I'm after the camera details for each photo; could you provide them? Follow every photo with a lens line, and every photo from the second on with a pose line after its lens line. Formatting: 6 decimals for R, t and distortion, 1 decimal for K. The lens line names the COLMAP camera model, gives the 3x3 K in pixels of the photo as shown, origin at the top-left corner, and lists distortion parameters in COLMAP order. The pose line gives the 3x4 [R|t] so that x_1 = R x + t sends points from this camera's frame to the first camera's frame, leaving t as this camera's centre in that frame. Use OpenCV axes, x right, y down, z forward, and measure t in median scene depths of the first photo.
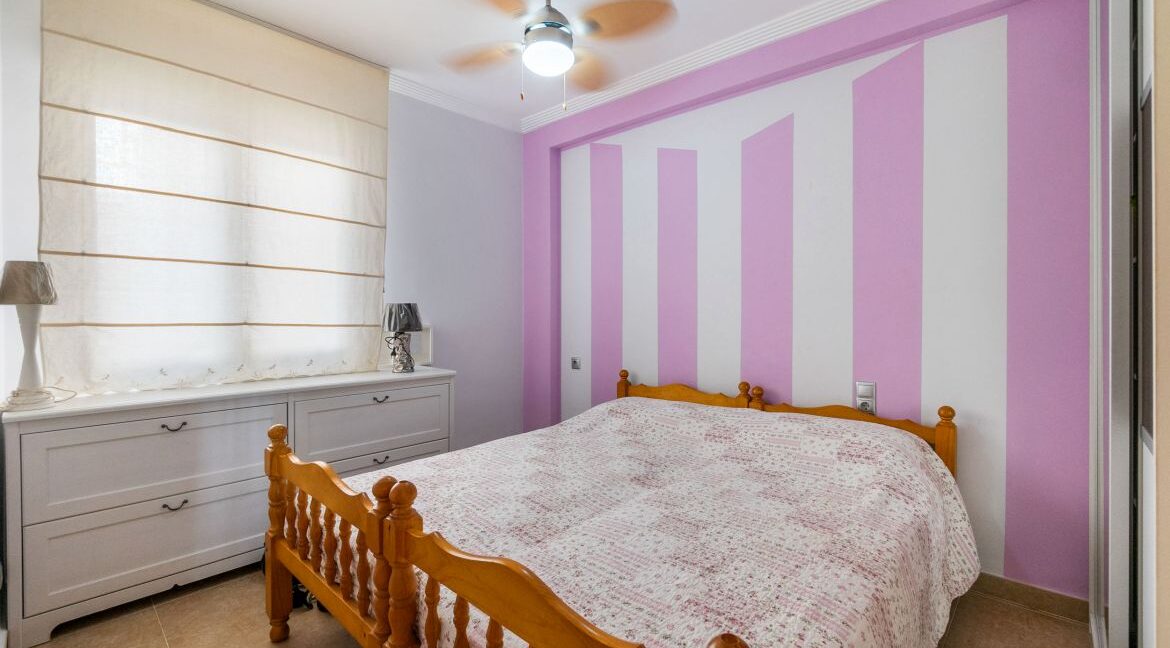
lens RADIAL K [[502.3, 0, 585.5], [0, 502.3, 321.8], [0, 0, 1]] dist [-0.003799, 0.000195]
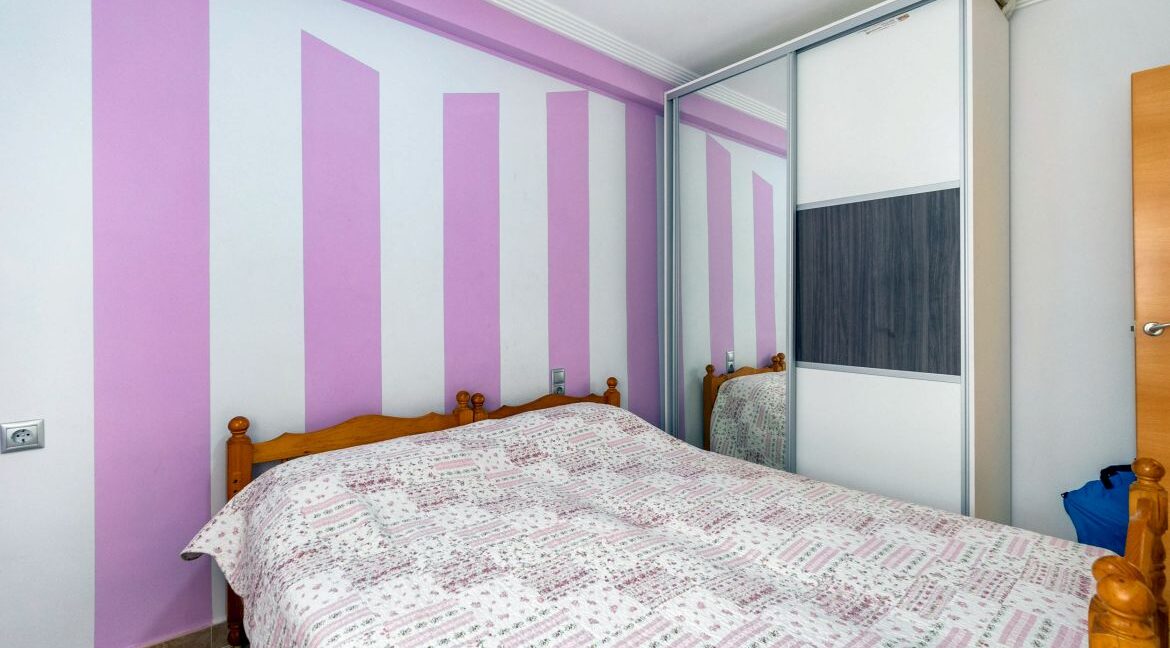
lens RADIAL K [[516.2, 0, 581.9], [0, 516.2, 304.2], [0, 0, 1]] dist [0.001920, 0.000097]
pose [[0.113438, -0.000227, 0.993545, -0.616877], [0.014488, 0.999894, -0.001426, -0.022850], [-0.993439, 0.014556, 0.113429, 0.877418]]
